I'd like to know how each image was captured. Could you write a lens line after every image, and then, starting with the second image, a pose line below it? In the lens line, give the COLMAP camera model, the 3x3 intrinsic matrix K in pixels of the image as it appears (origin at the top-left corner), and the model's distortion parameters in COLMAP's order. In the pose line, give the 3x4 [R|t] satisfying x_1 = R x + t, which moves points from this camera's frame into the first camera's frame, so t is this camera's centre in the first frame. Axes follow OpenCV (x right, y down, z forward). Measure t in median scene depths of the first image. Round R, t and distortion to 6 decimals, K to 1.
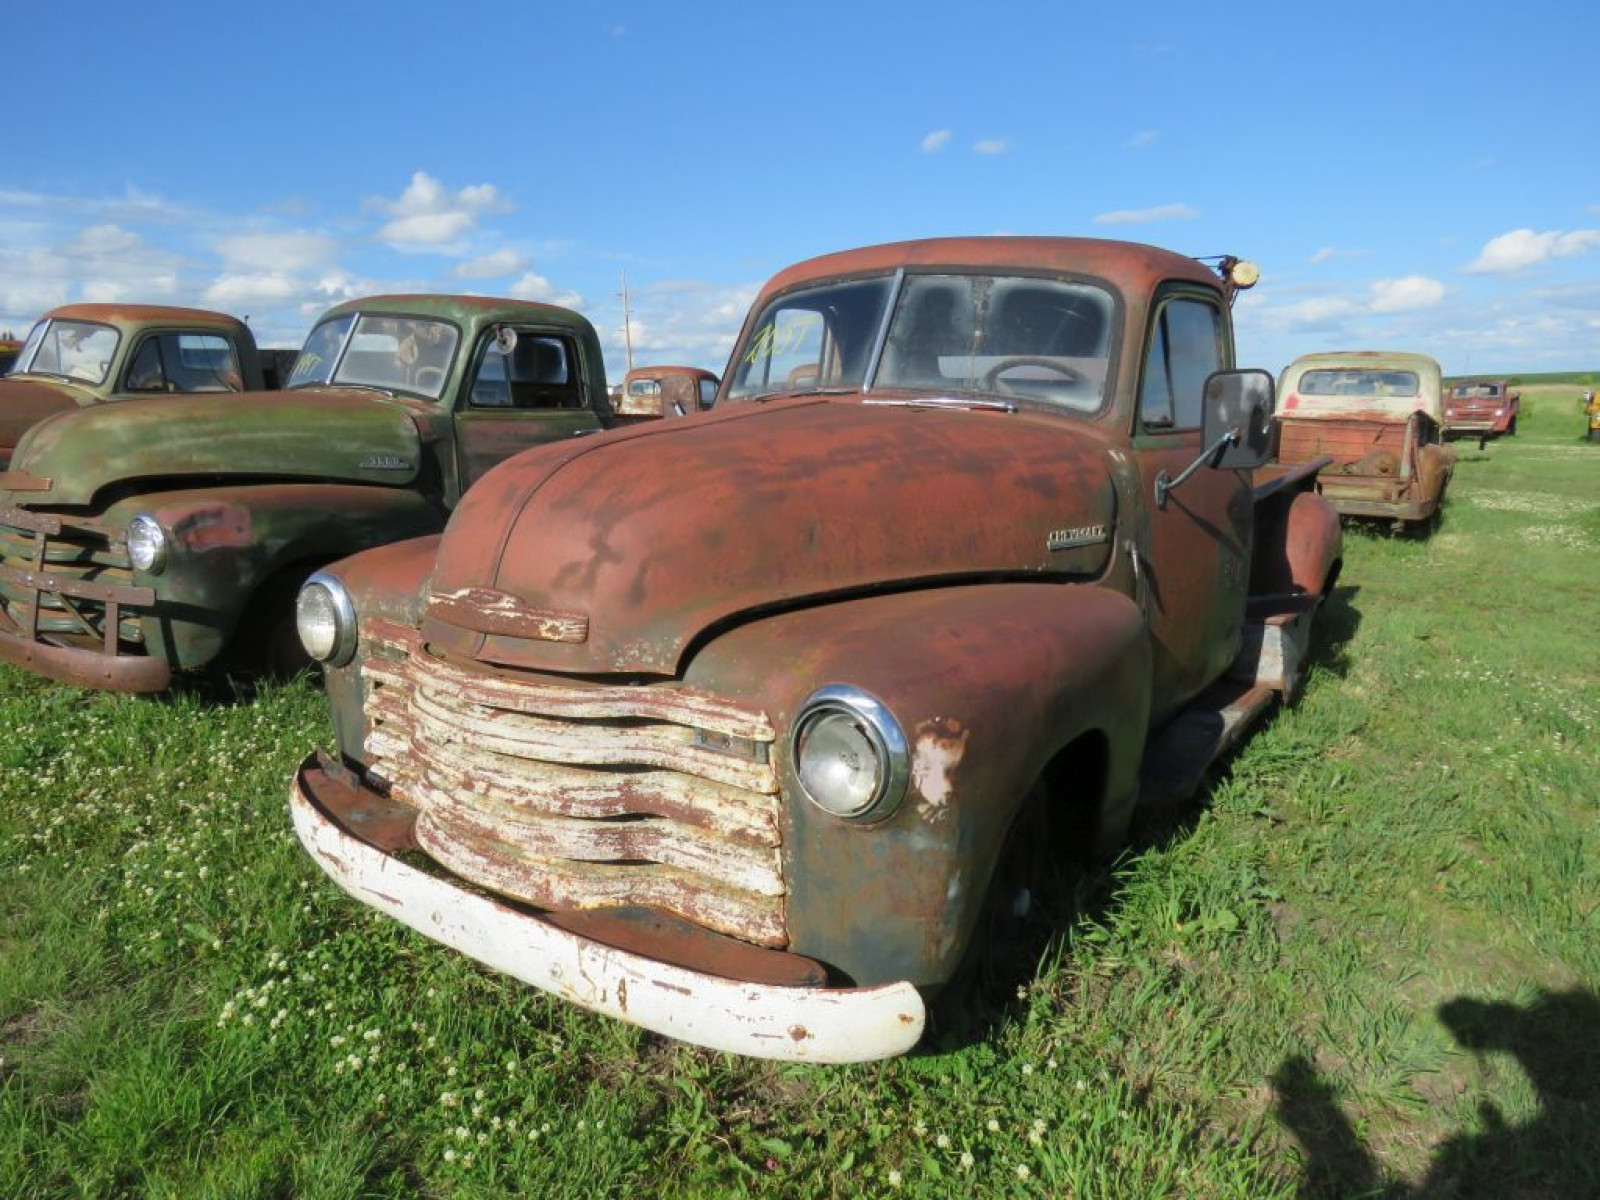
lens RADIAL K [[1071.7, 0, 778.2], [0, 1071.7, 594.5], [0, 0, 1]] dist [-0.002502, -0.017179]
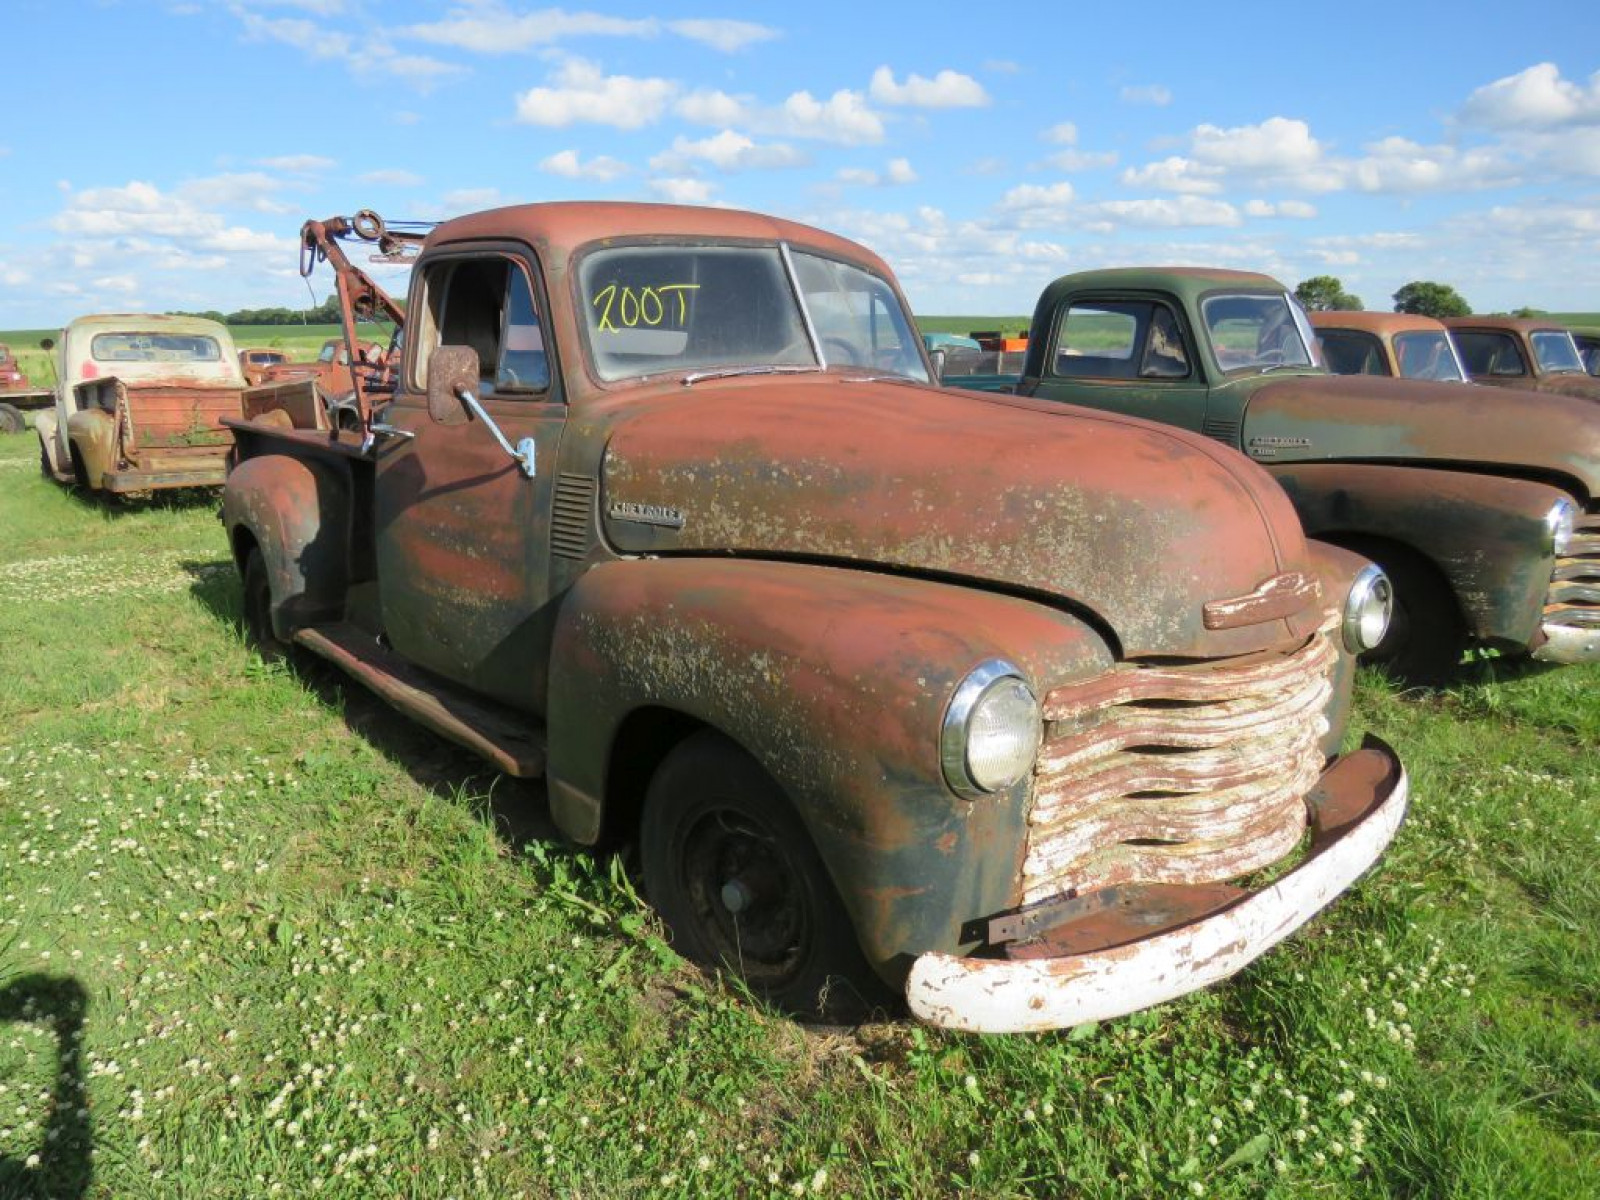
lens RADIAL K [[1066.0, 0, 774.0], [0, 1066.0, 606.3], [0, 0, 1]] dist [-0.001304, -0.000925]
pose [[0.217996, -0.224314, 0.949822, -0.961631], [0.178885, 0.965924, 0.187060, -0.179609], [-0.959415, 0.129131, 0.250694, 0.865828]]
